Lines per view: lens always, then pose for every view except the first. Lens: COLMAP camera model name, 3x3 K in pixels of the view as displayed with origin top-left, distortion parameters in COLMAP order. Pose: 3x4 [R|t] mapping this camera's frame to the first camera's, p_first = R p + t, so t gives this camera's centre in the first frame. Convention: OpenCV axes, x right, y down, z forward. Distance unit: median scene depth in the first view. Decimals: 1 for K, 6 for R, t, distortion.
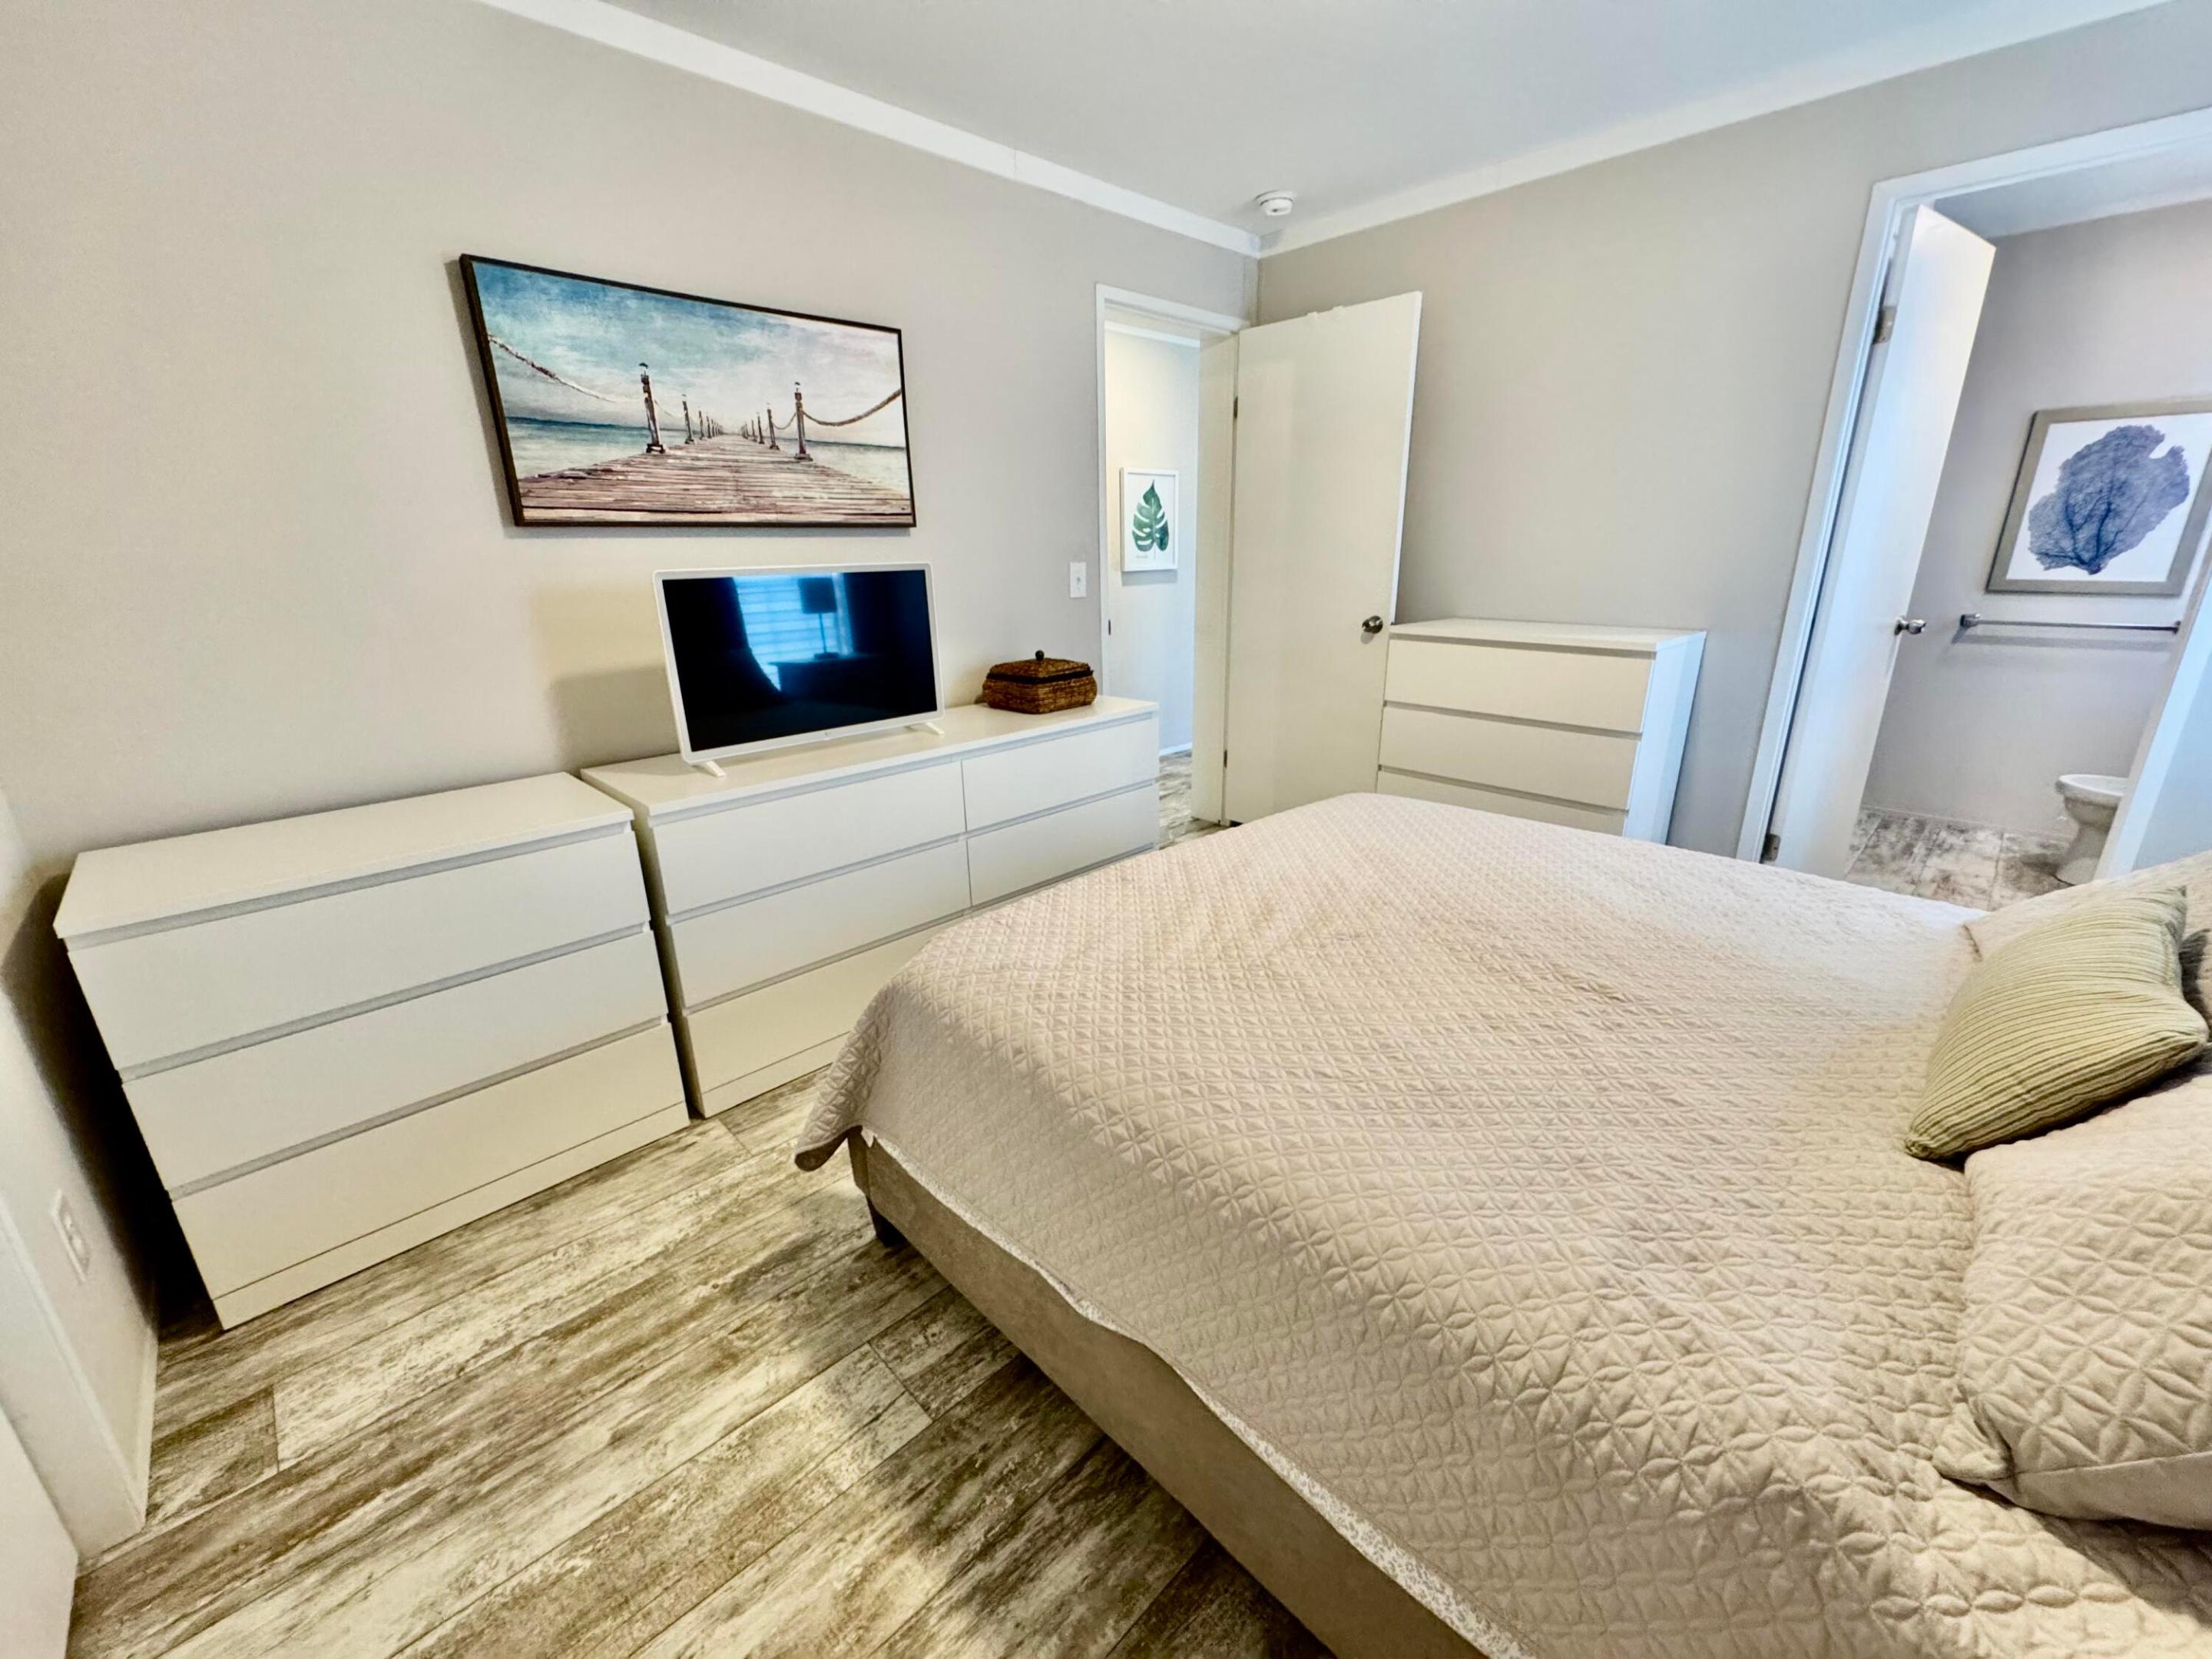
lens RADIAL K [[880.9, 0, 1110.6], [0, 880.9, 813.7], [0, 0, 1]] dist [-0.005851, 0.002320]
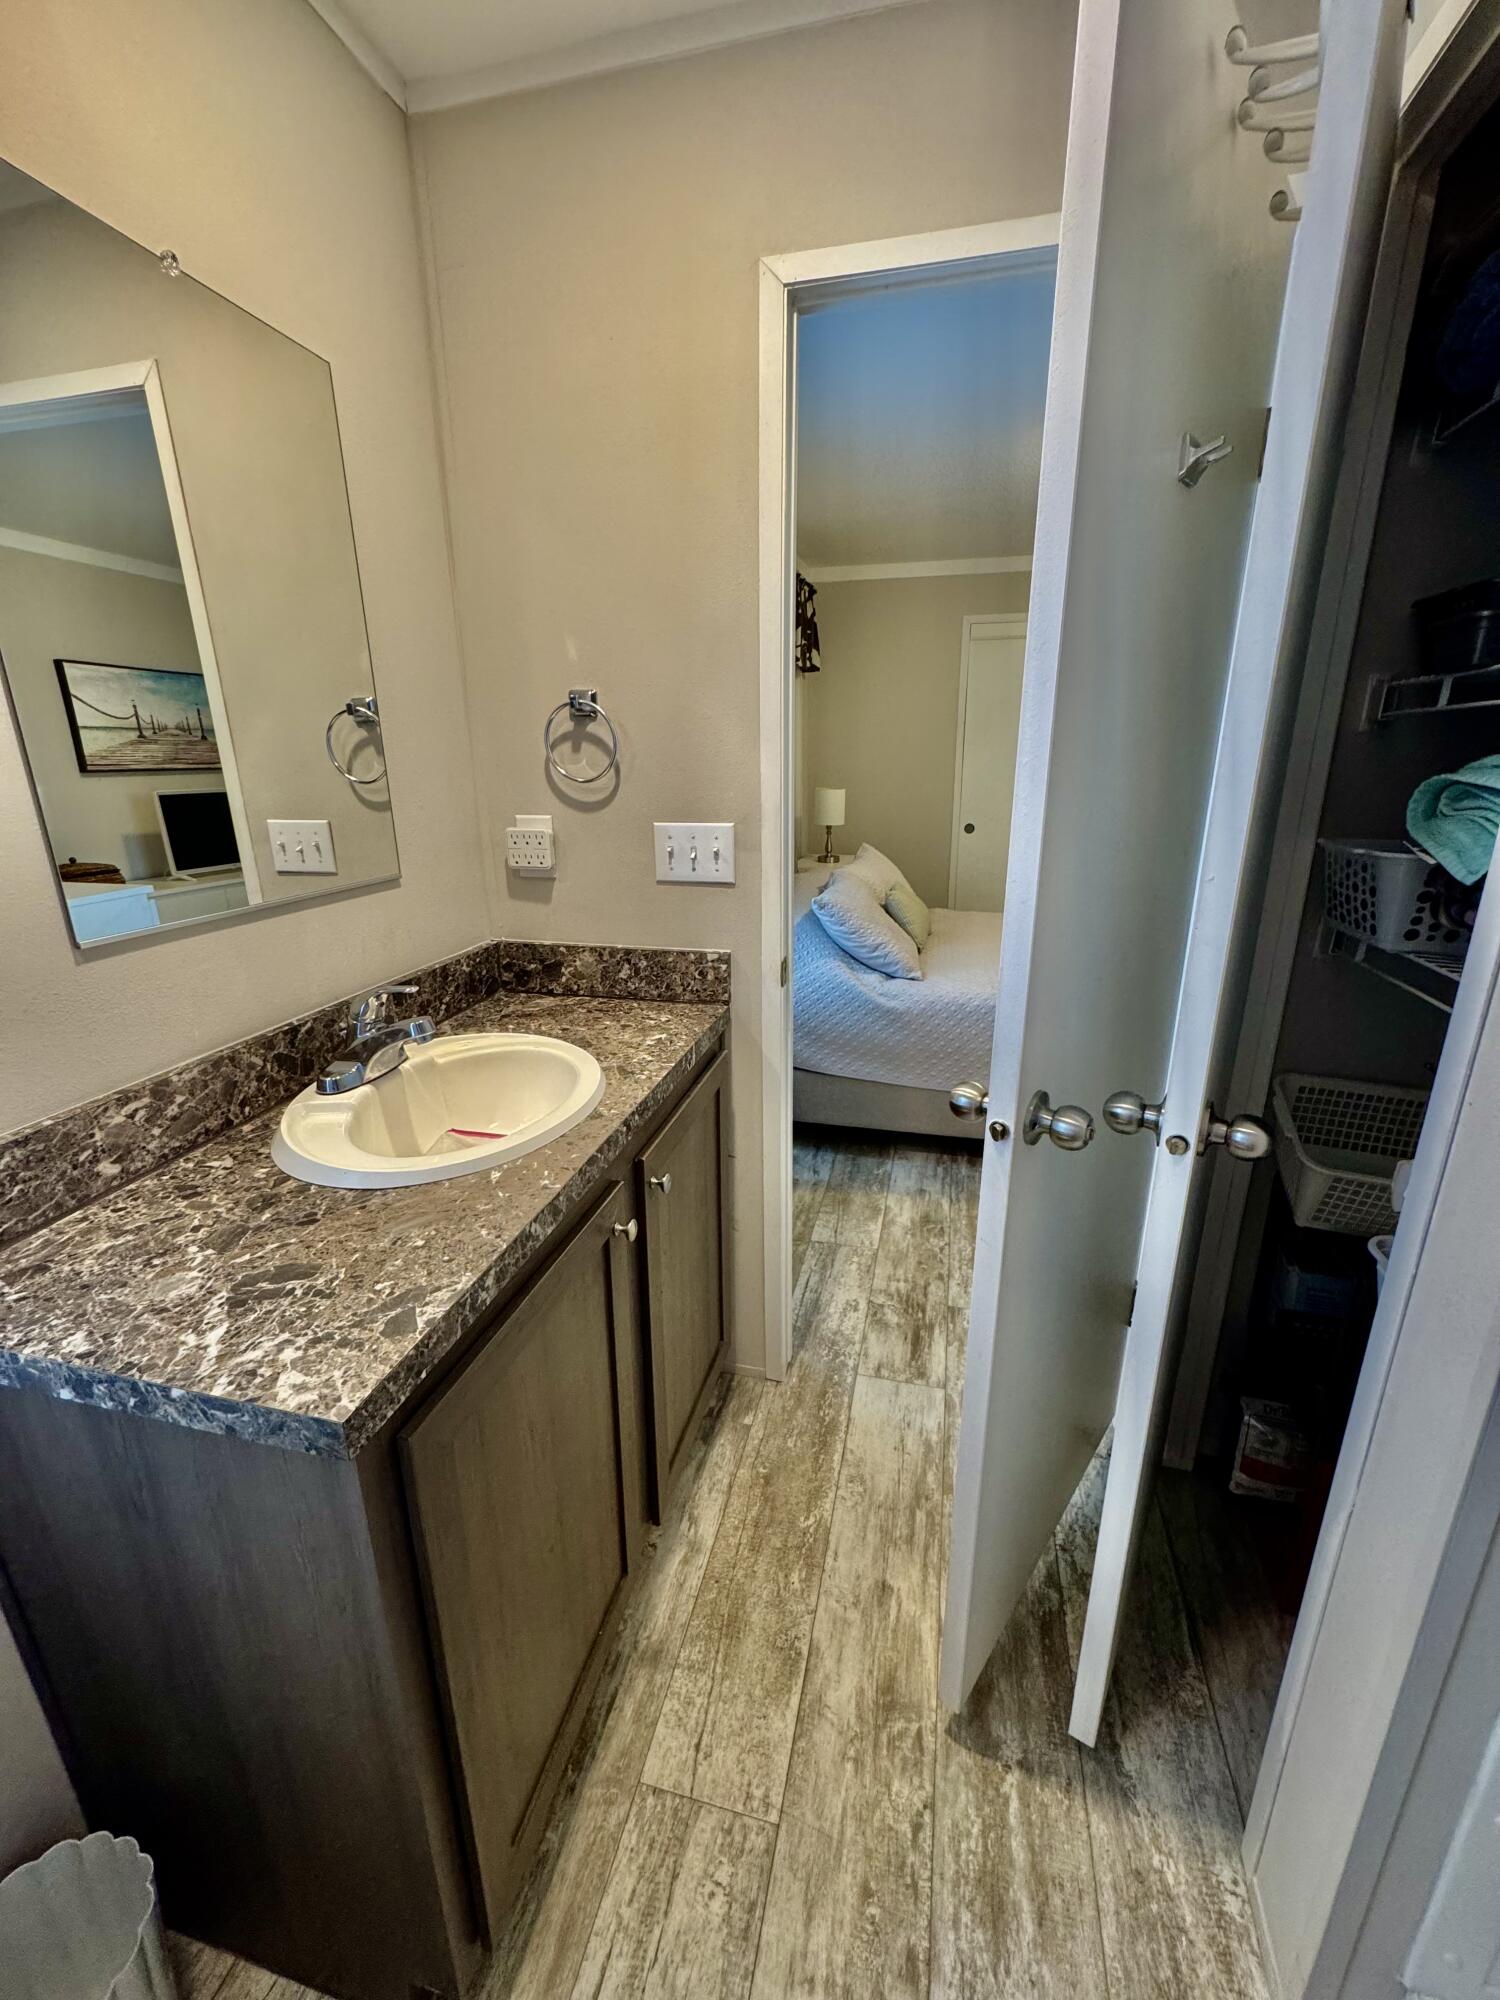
lens RADIAL K [[796.5, 0, 759.3], [0, 796.5, 1001.2], [0, 0, 1]] dist [-0.005851, 0.002320]
pose [[-0.843410, 0.163443, -0.511807, -0.017221], [-0.155004, 0.838078, 0.523068, -0.455230], [0.514425, 0.520493, -0.681509, 1.240883]]
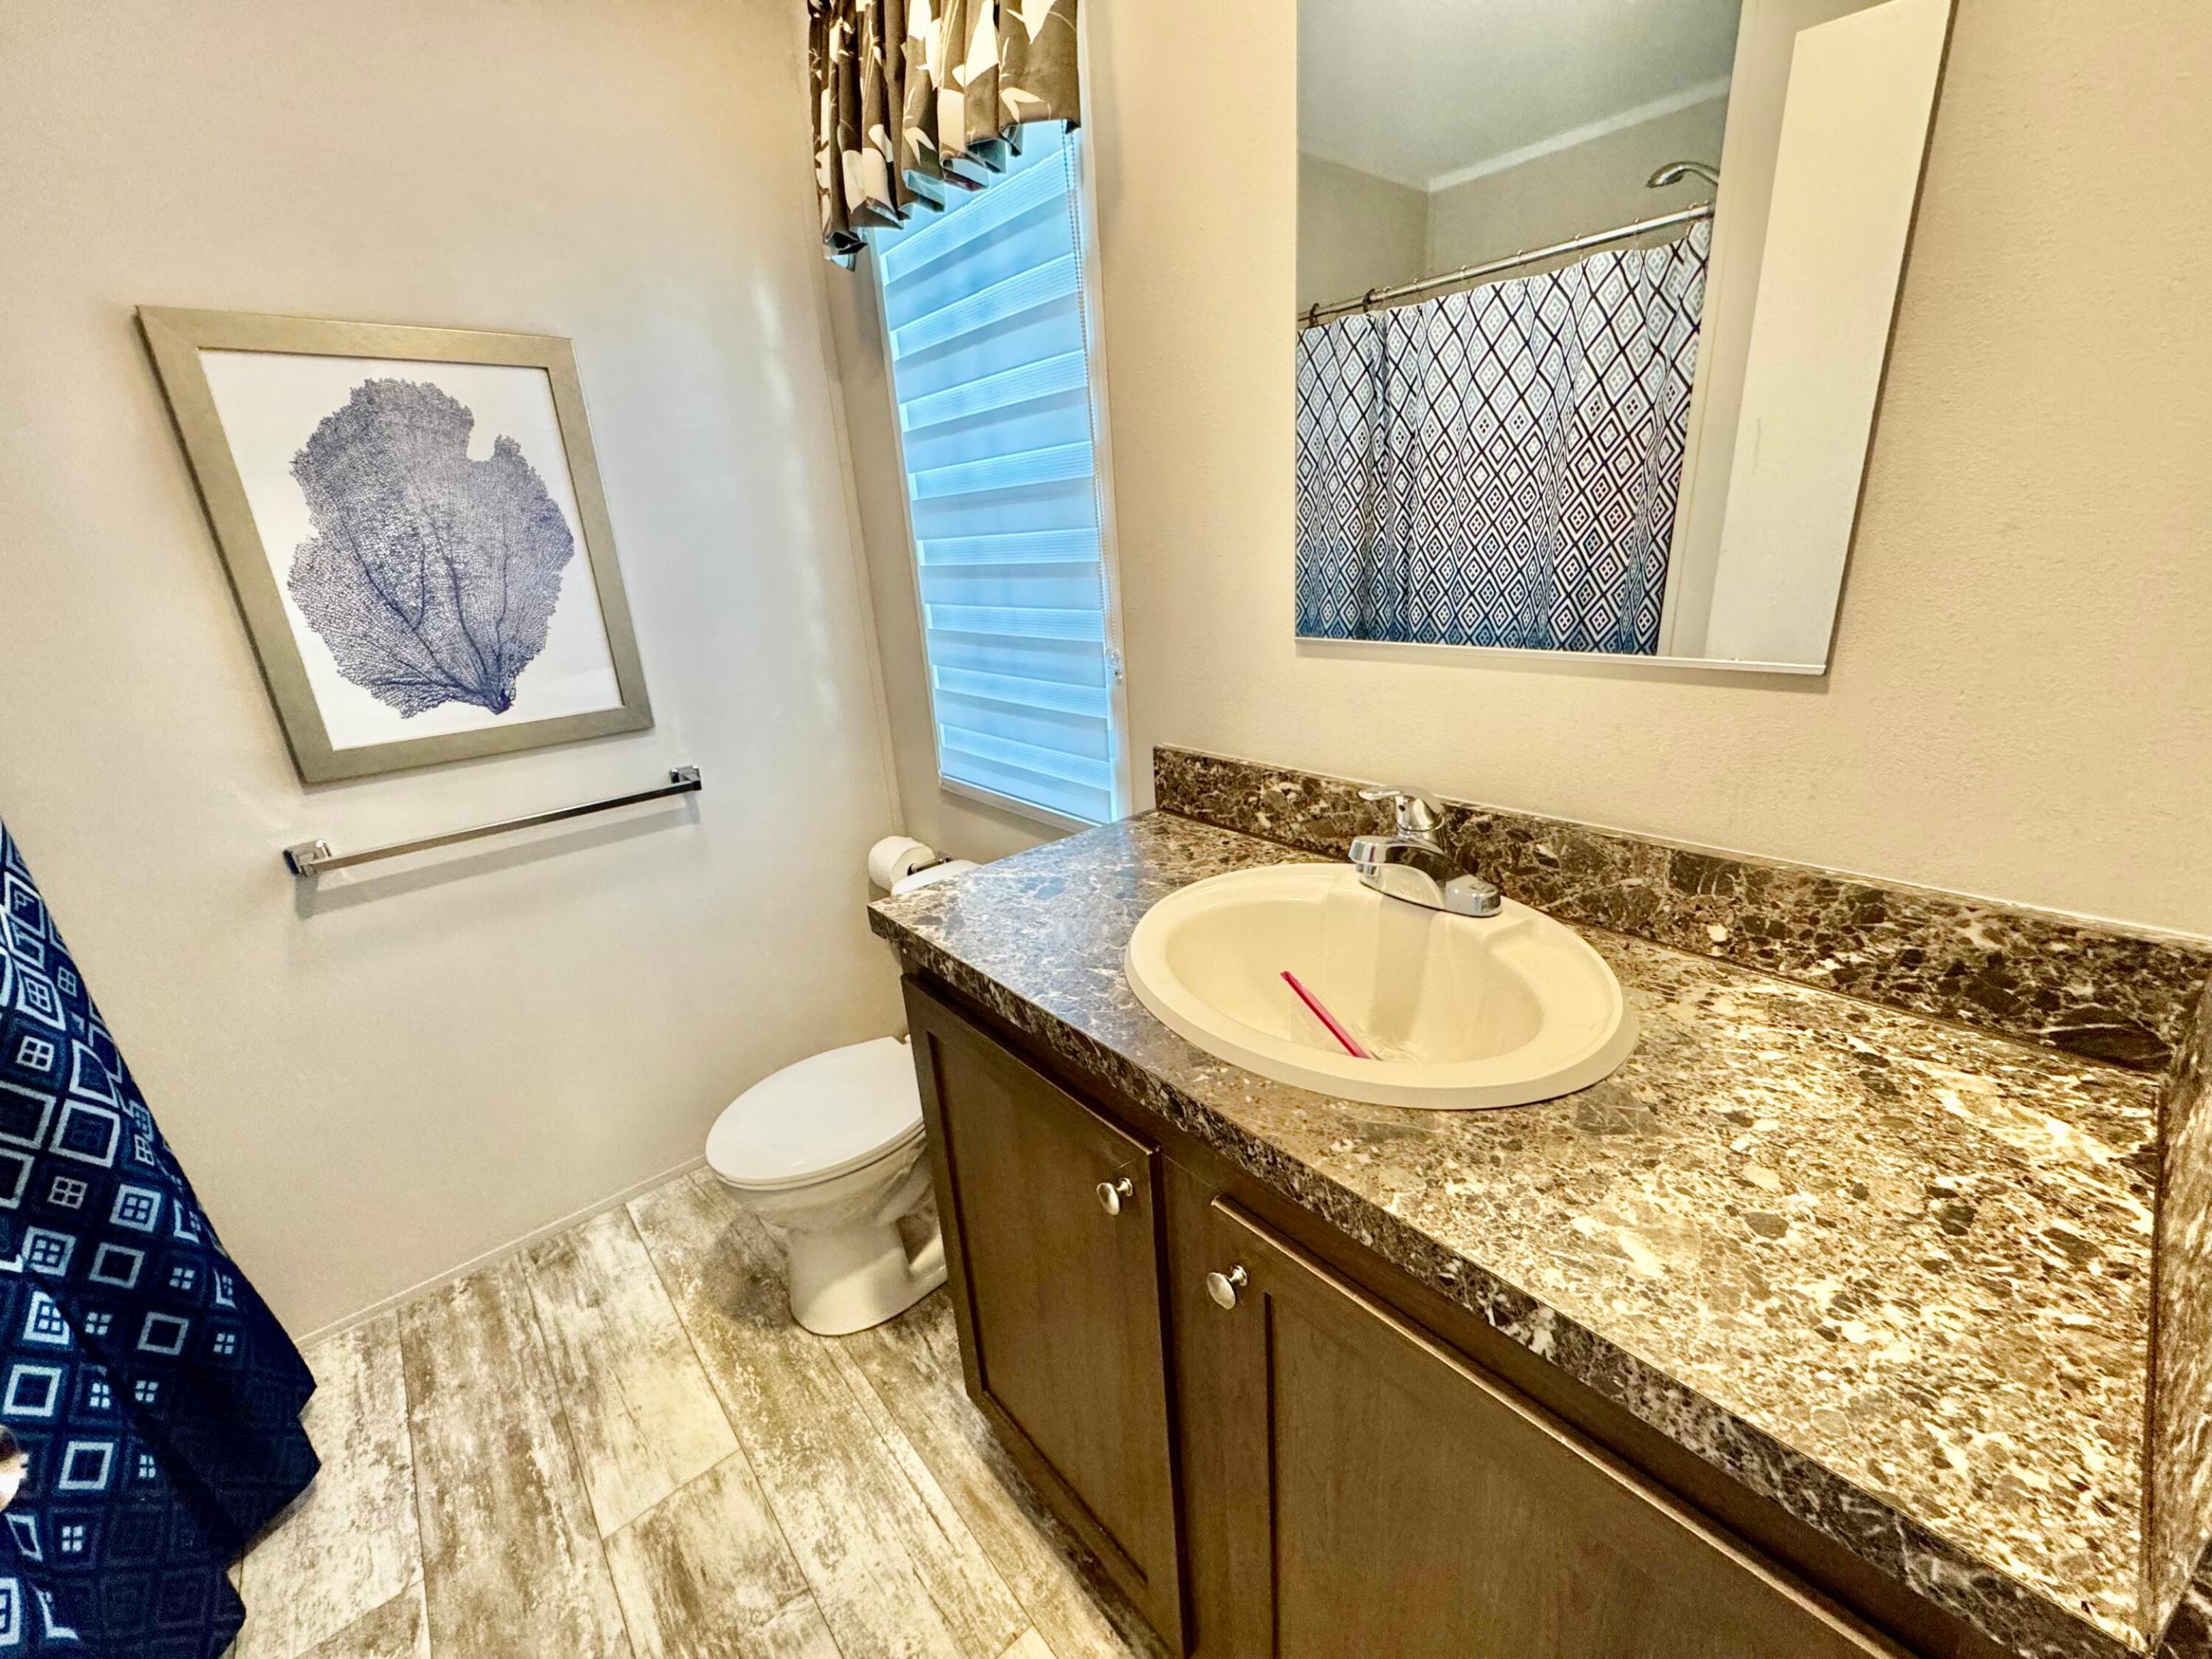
lens RADIAL K [[880.9, 0, 1103.3], [0, 880.9, 818.2], [0, 0, 1]] dist [-0.005851, 0.002320]
pose [[0.058210, -0.314354, 0.947520, -1.504818], [0.365040, 0.890103, 0.272879, 0.030182], [-0.929170, 0.329999, 0.166565, -0.099770]]
